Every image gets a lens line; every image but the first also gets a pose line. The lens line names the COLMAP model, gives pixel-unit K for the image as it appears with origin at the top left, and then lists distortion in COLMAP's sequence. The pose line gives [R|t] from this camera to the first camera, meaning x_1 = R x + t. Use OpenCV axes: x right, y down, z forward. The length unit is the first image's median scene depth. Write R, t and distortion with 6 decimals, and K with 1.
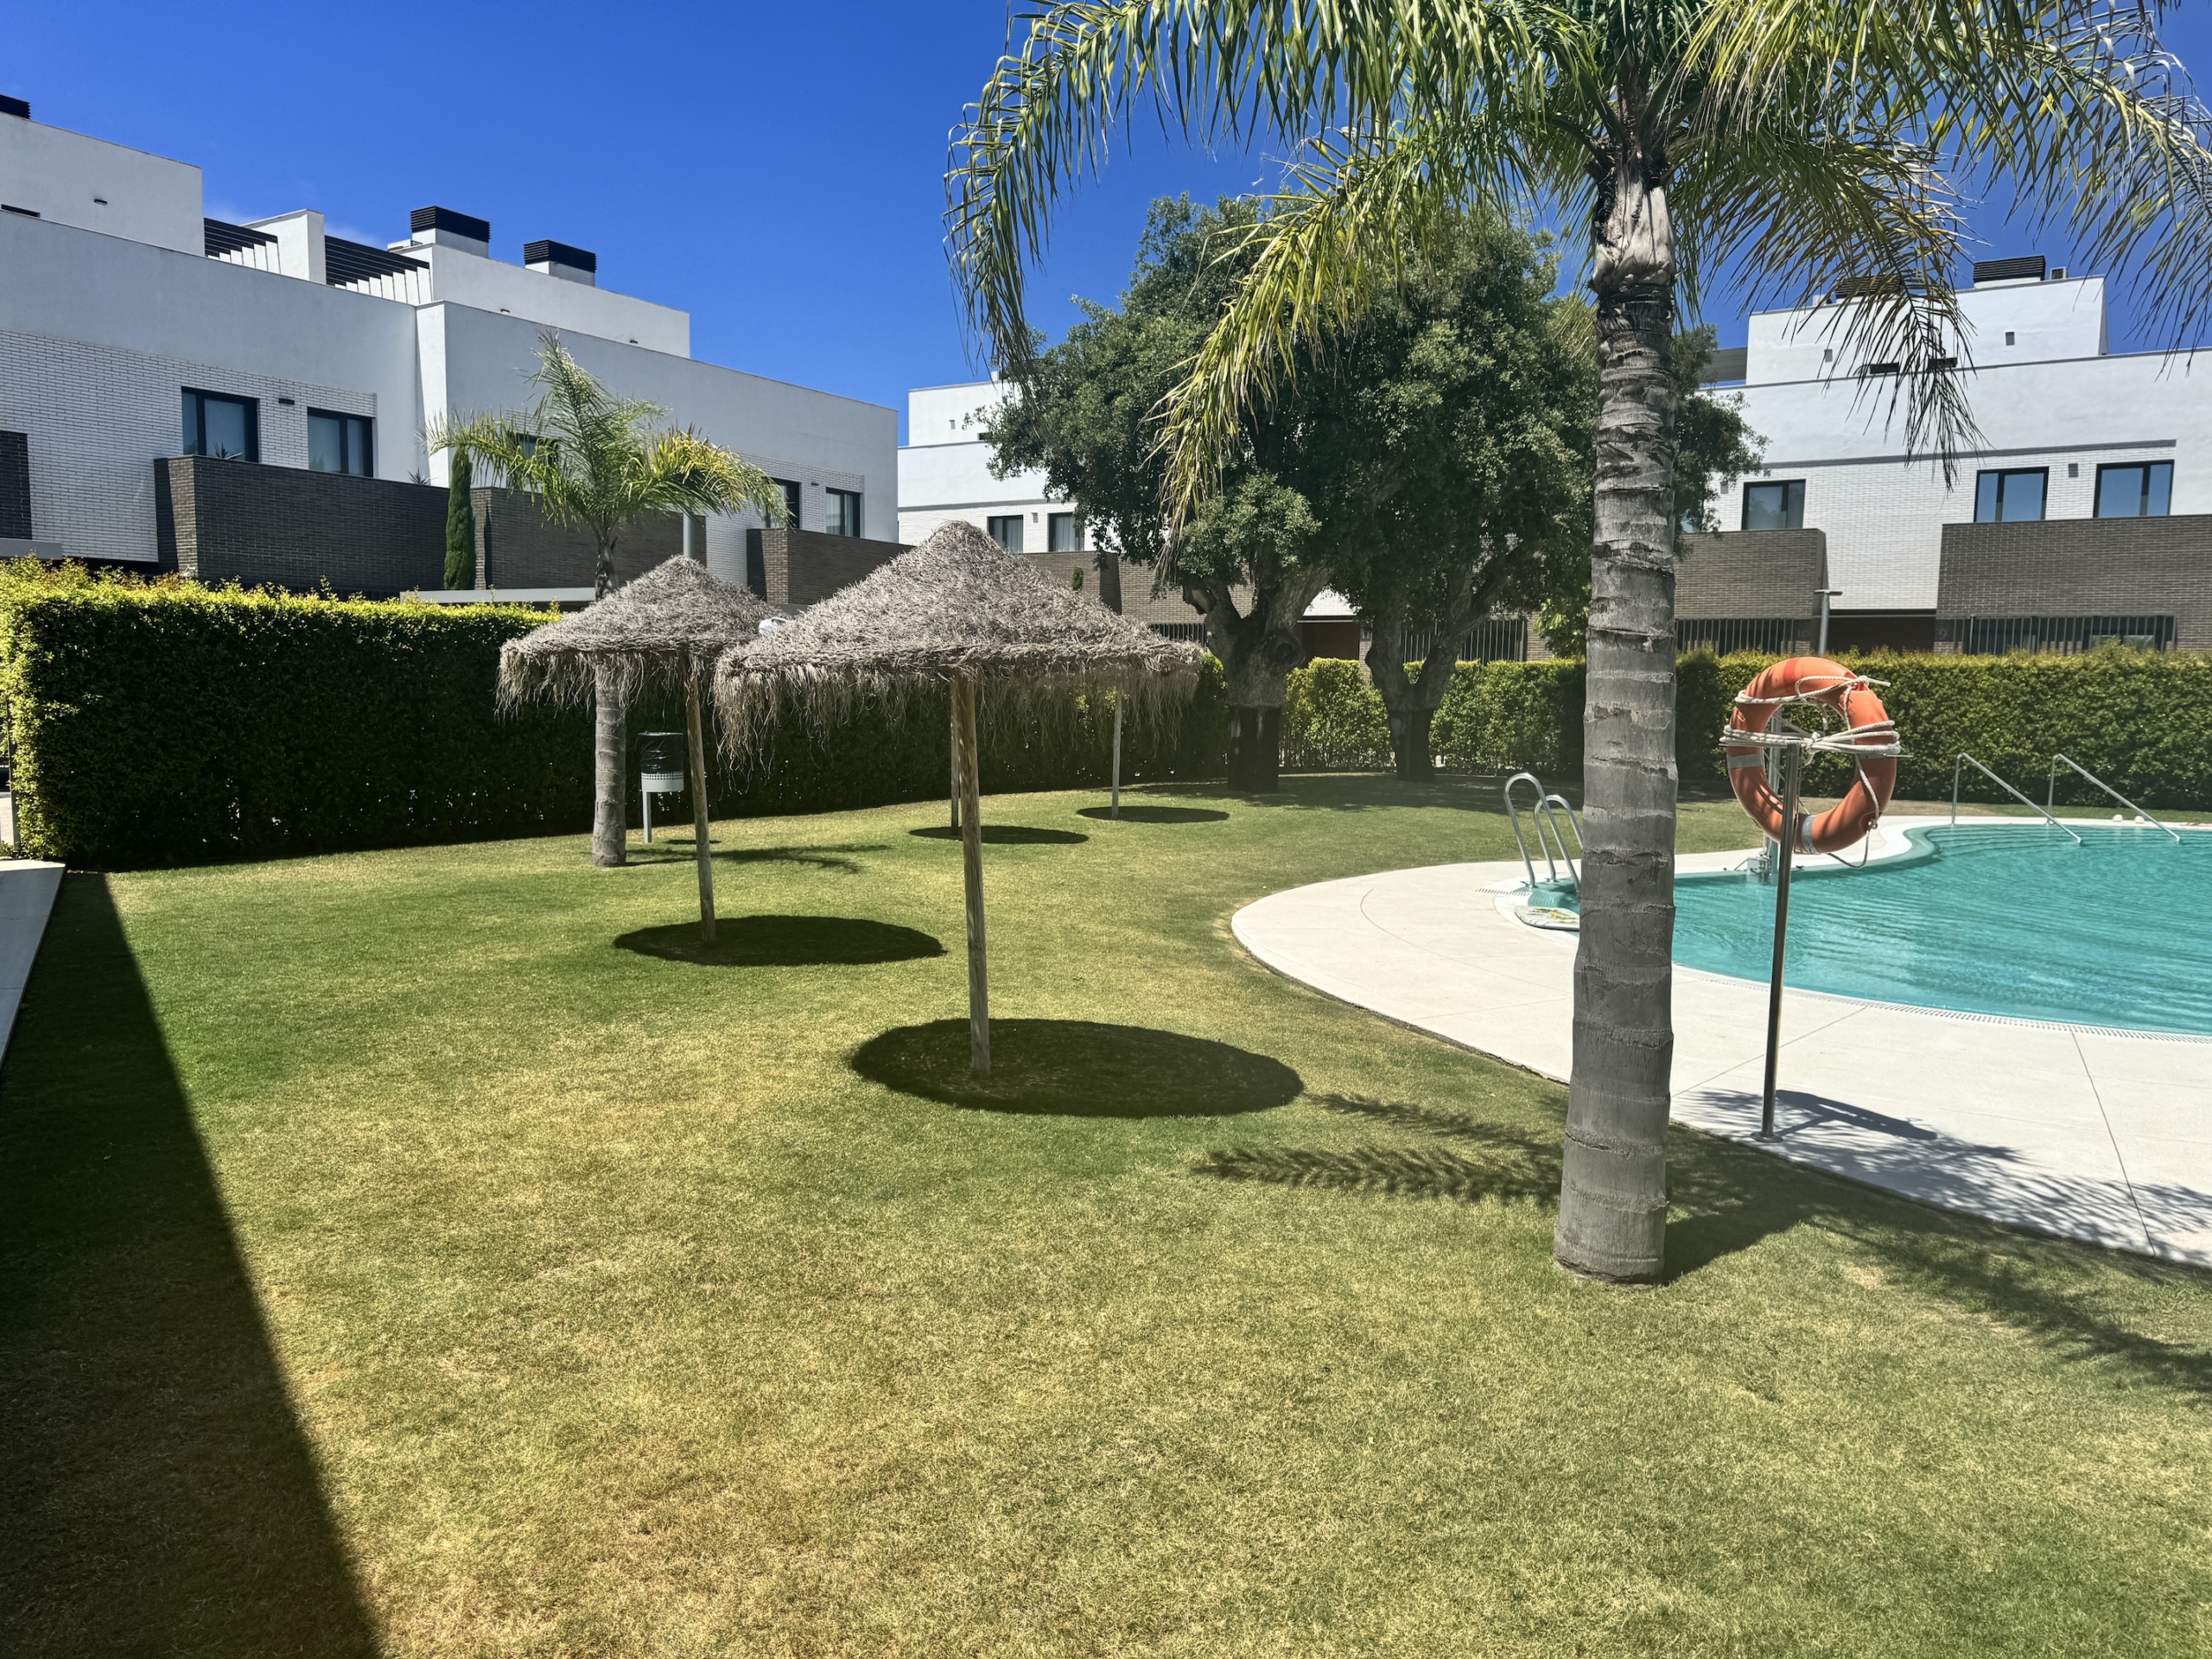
lens RADIAL K [[1523.3, 0, 1101.2], [0, 1523.3, 835.6], [0, 0, 1]] dist [0.124585, -0.169454]
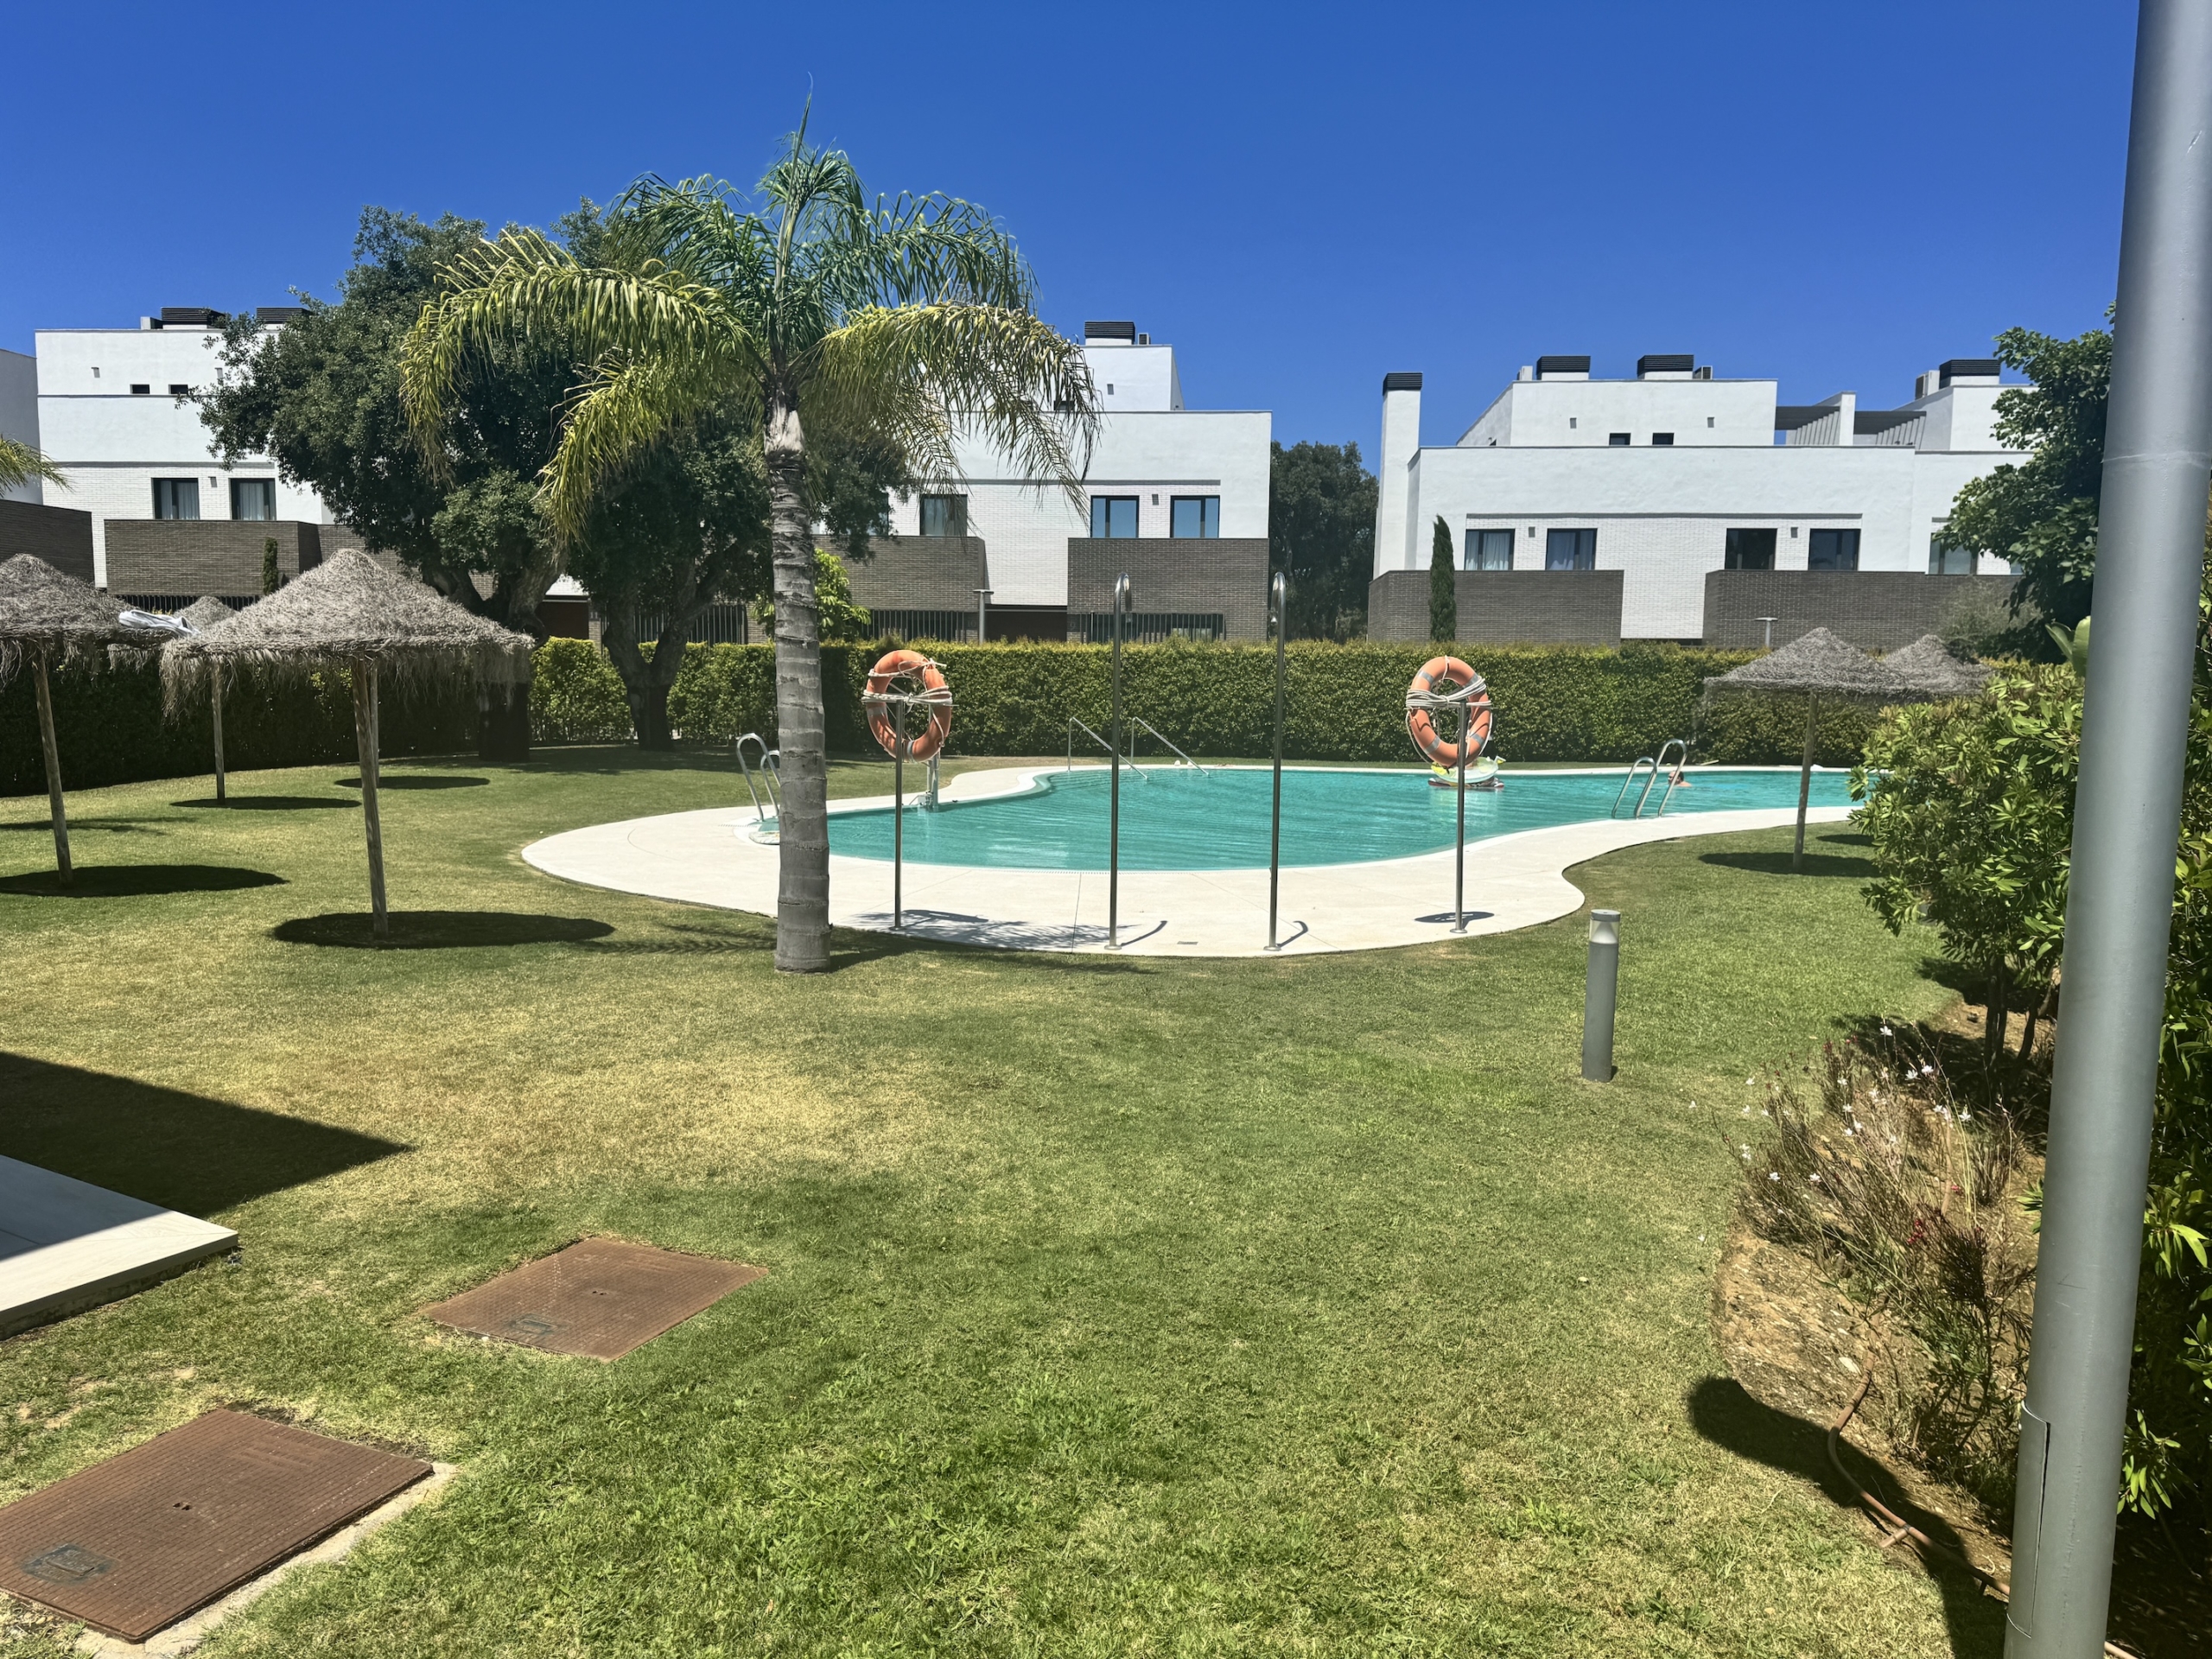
lens RADIAL K [[1523.3, 0, 1101.2], [0, 1523.3, 835.6], [0, 0, 1]] dist [0.124585, -0.169454]
pose [[0.881503, -0.054313, 0.469044, -0.043522], [0.048113, 0.998524, 0.025201, 0.015844], [-0.469721, 0.000352, 0.882815, -0.161979]]
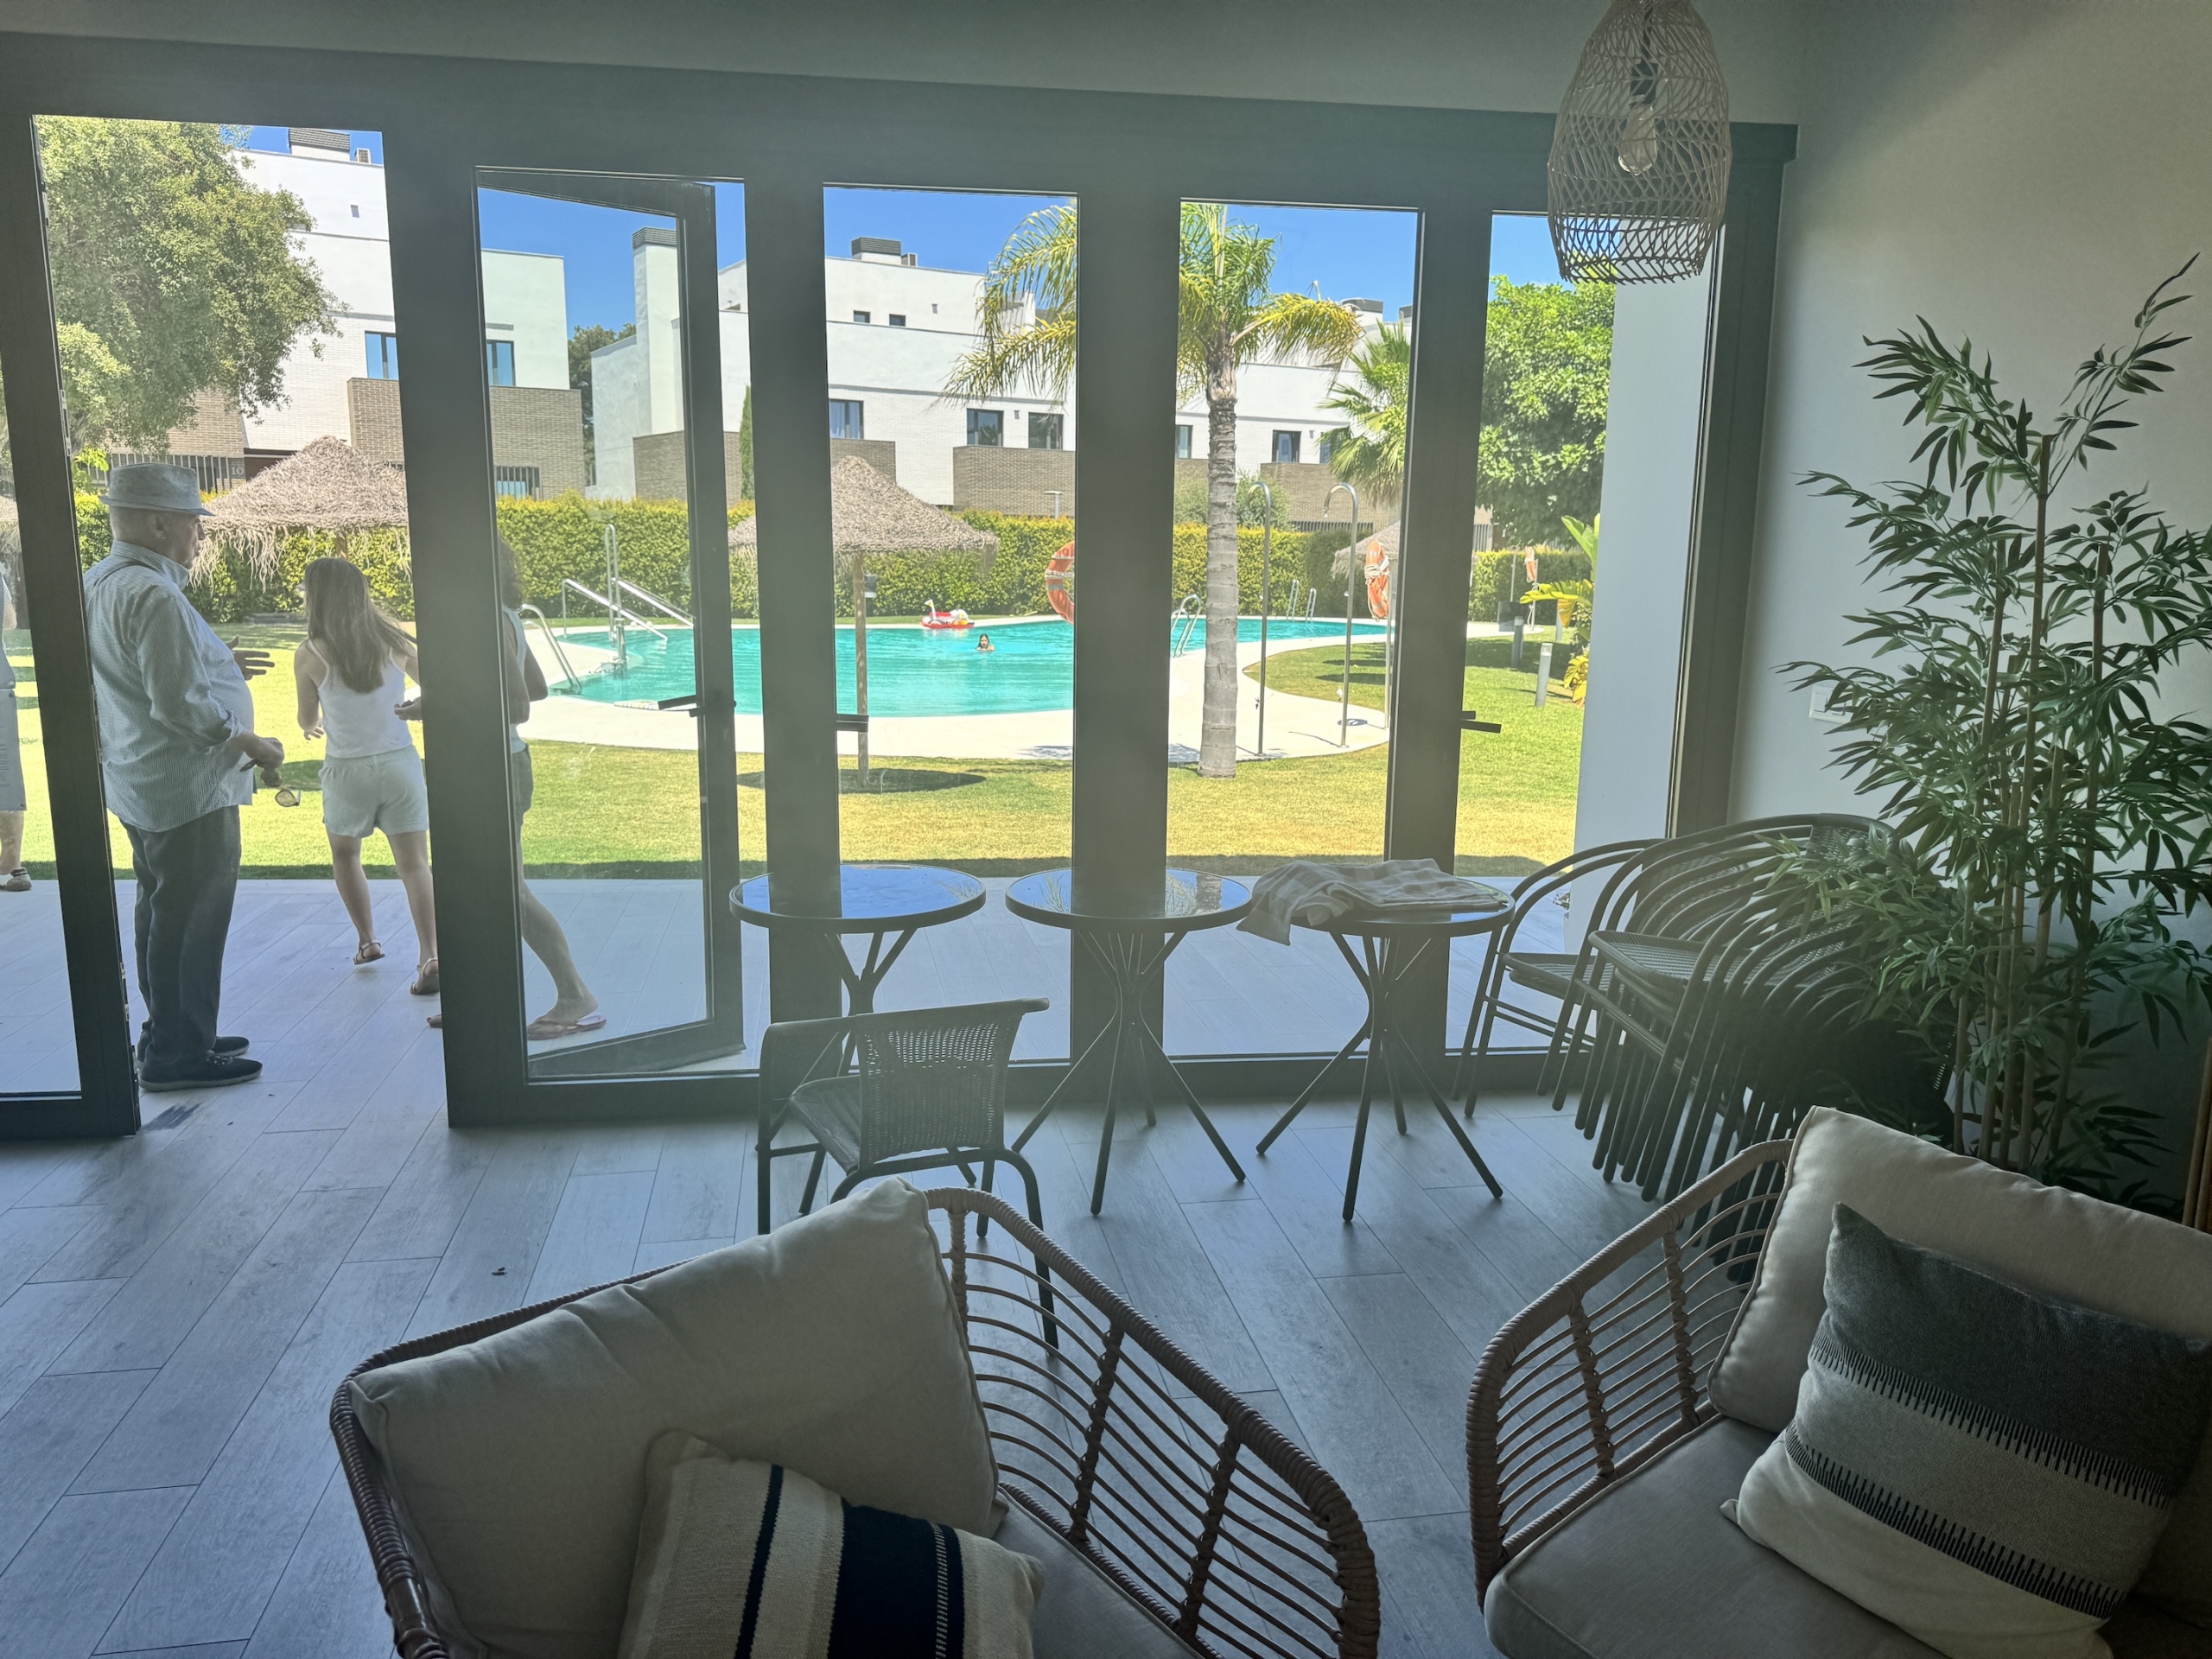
lens RADIAL K [[1523.3, 0, 1101.2], [0, 1523.3, 835.6], [0, 0, 1]] dist [0.124585, -0.169454]
pose [[0.479655, -0.173190, 0.860195, -0.378153], [0.082185, 0.984885, 0.152467, 0.001091], [-0.873600, -0.002436, 0.486639, -0.047295]]
